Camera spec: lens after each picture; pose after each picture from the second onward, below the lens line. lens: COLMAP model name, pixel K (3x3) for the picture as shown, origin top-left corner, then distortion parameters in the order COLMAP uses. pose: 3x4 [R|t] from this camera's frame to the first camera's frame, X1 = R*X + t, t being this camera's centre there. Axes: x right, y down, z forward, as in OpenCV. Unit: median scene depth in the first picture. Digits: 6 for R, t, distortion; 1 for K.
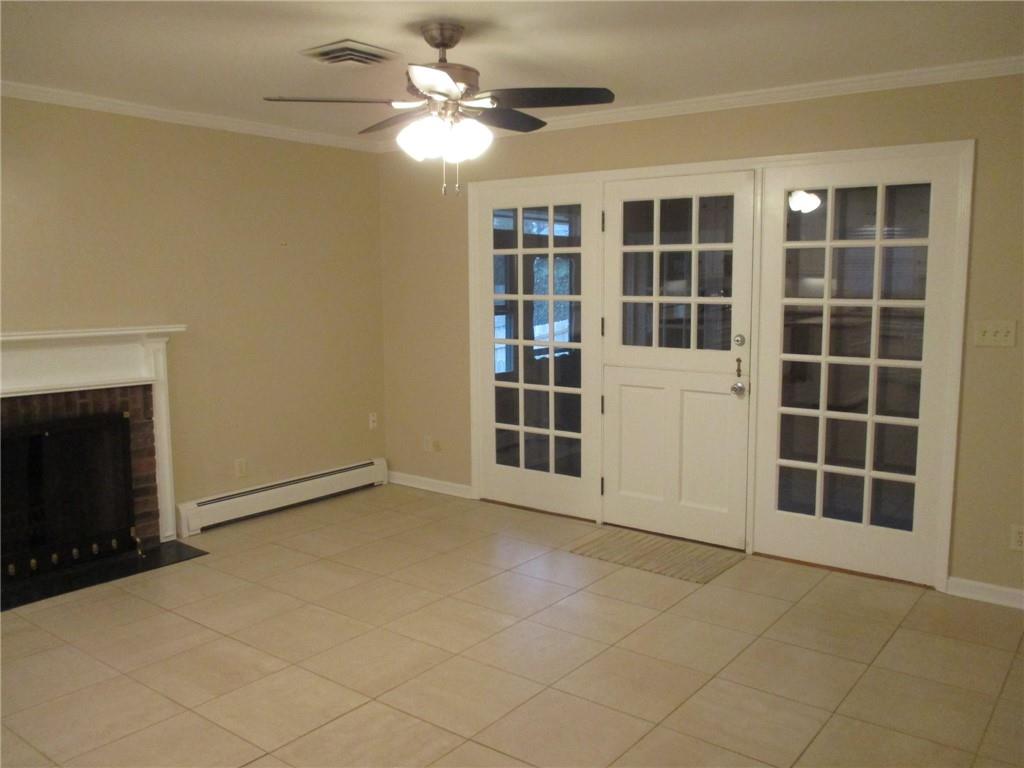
lens RADIAL K [[843.5, 0, 512.0], [0, 843.5, 384.0], [0, 0, 1]] dist [-0.044676, 0.008054]
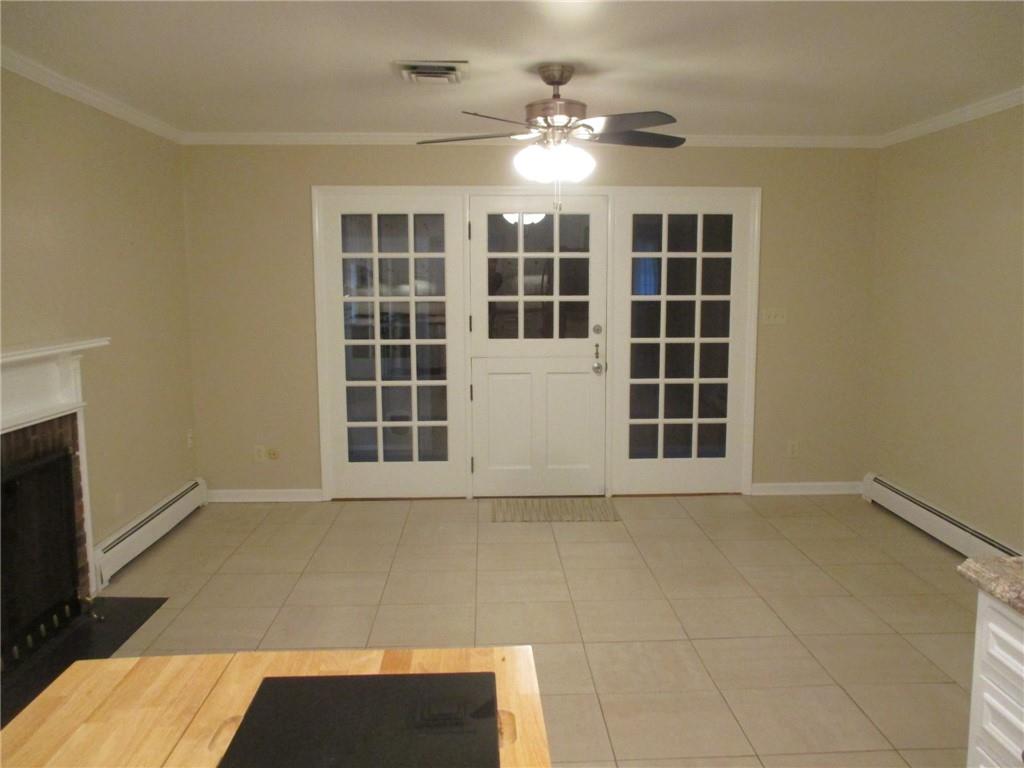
lens RADIAL K [[843.5, 0, 512.0], [0, 843.5, 384.0], [0, 0, 1]] dist [-0.044676, 0.008054]
pose [[0.772524, -0.078892, 0.630066, -0.623566], [0.080752, 0.996402, 0.025751, -0.013020], [-0.629831, 0.030986, 0.776114, 0.097297]]
